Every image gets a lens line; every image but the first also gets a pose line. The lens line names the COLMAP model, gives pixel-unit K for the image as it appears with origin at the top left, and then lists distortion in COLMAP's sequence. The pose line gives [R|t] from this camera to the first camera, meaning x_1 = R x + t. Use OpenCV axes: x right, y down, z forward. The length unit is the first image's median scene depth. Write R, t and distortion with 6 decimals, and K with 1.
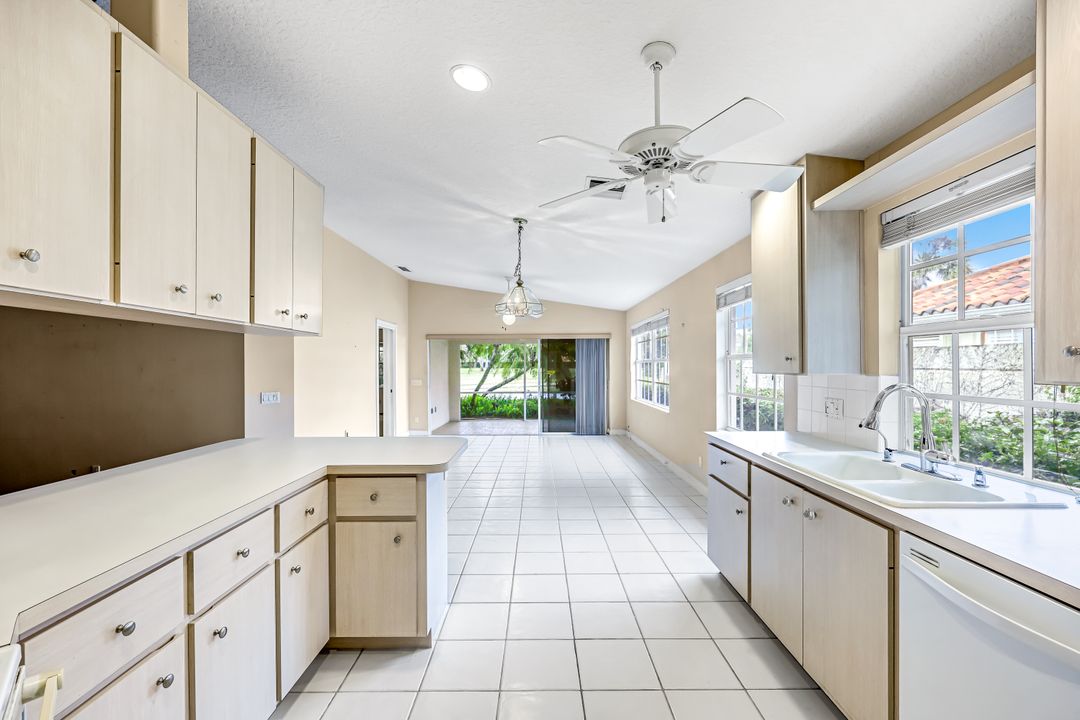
lens RADIAL K [[438.3, 0, 538.6], [0, 438.3, 361.9], [0, 0, 1]] dist [-0.000875, -0.000007]
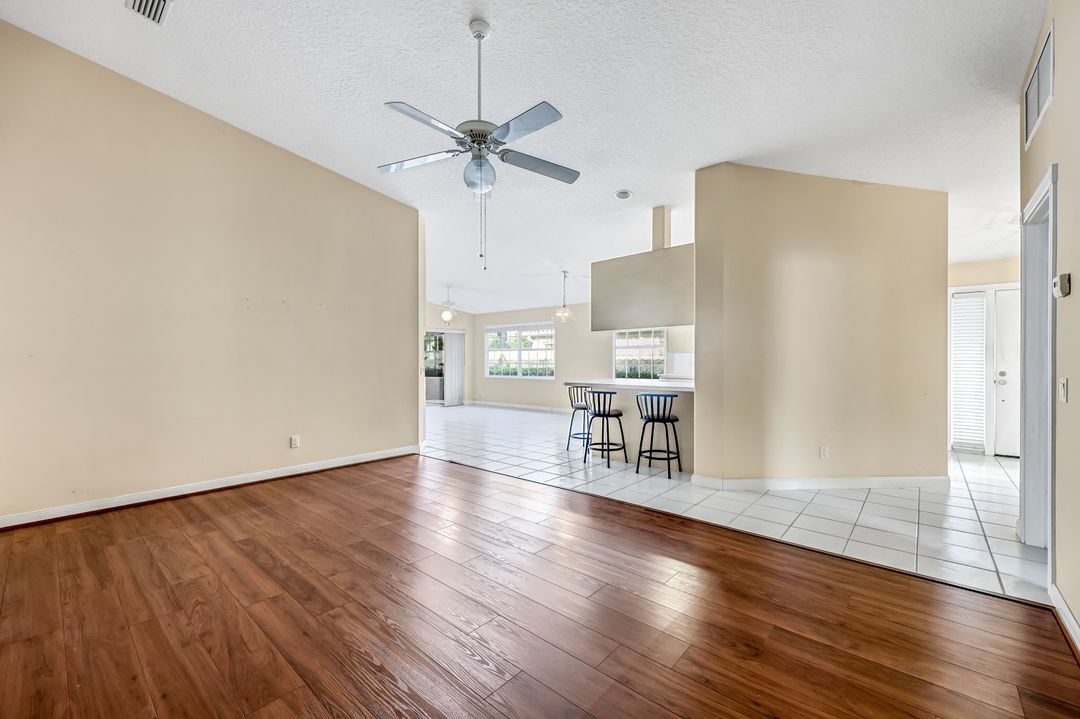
lens RADIAL K [[438.3, 0, 538.6], [0, 438.3, 361.4], [0, 0, 1]] dist [-0.000875, -0.000007]
pose [[0.666003, -0.000265, 0.745949, -0.697032], [-0.005836, 0.999967, 0.005566, 0.022789], [-0.745926, -0.008060, 0.665980, -0.078078]]
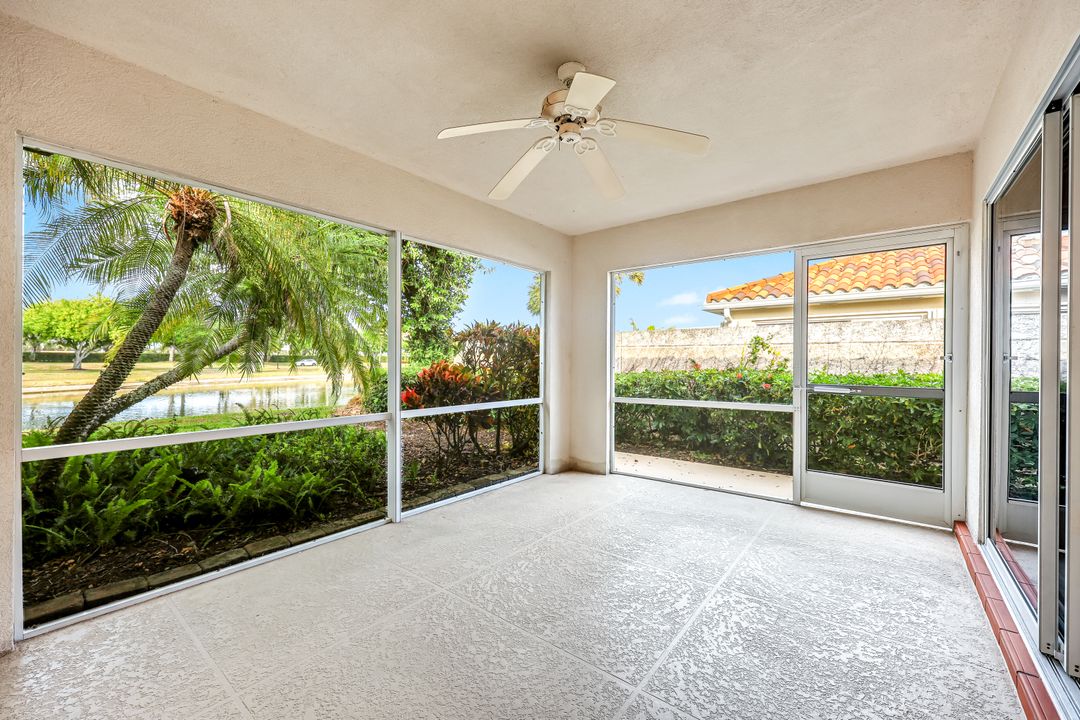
lens RADIAL K [[434.0, 0, 543.5], [0, 434.0, 362.0], [0, 0, 1]] dist [-0.000125, 0.000247]
pose [[0.631972, 0.001663, 0.774989, -0.256972], [-0.008714, 0.999950, 0.004960, 0.048486], [-0.774942, -0.009888, 0.631955, 1.071150]]
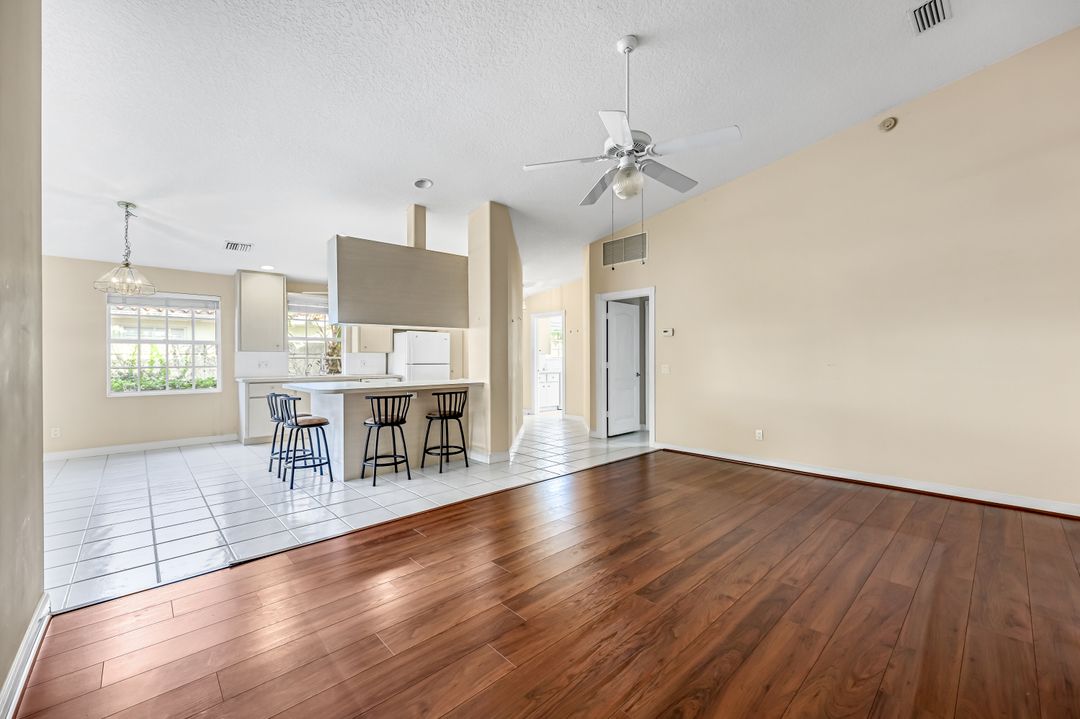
lens RADIAL K [[430.5, 0, 540.0], [0, 430.5, 359.5], [0, 0, 1]] dist [0.000520, -0.000019]
pose [[-0.674910, 0.005016, 0.737883, -0.685101], [0.001782, 0.999985, -0.005168, 0.027053], [-0.737898, -0.002173, -0.674909, 0.442960]]
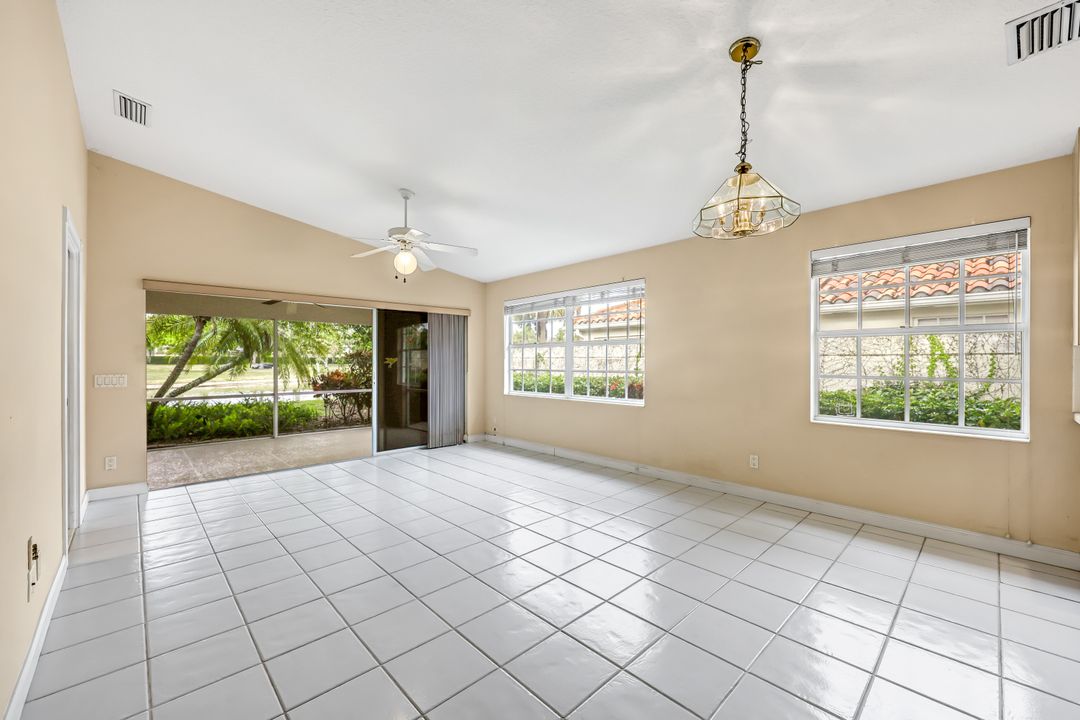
lens RADIAL K [[438.3, 0, 538.6], [0, 438.3, 361.9], [0, 0, 1]] dist [-0.000875, -0.000007]
pose [[0.734284, 0.002165, 0.678839, -0.263402], [-0.007873, 0.999955, 0.005327, 0.020966], [-0.678797, -0.009256, 0.734268, 0.359547]]
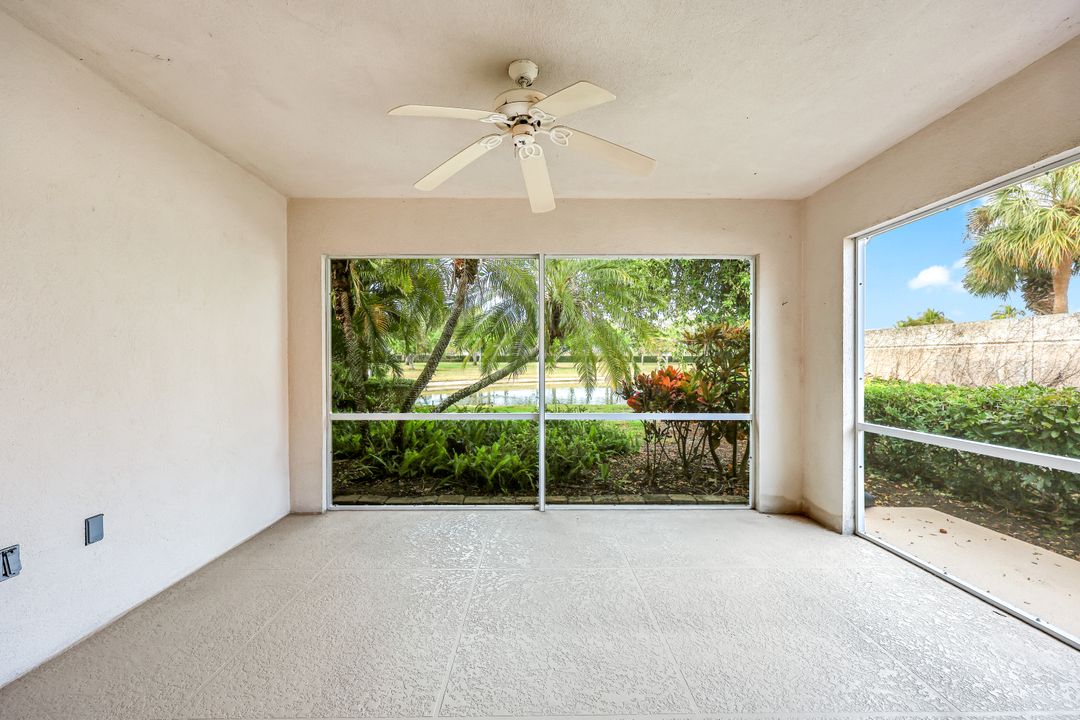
lens RADIAL K [[438.3, 0, 538.6], [0, 438.3, 361.9], [0, 0, 1]] dist [-0.000875, -0.000007]
pose [[0.999970, 0.002631, 0.007272, -0.050988], [-0.002705, 0.999944, 0.010195, 0.039995], [-0.007245, -0.010215, 0.999922, 0.977912]]
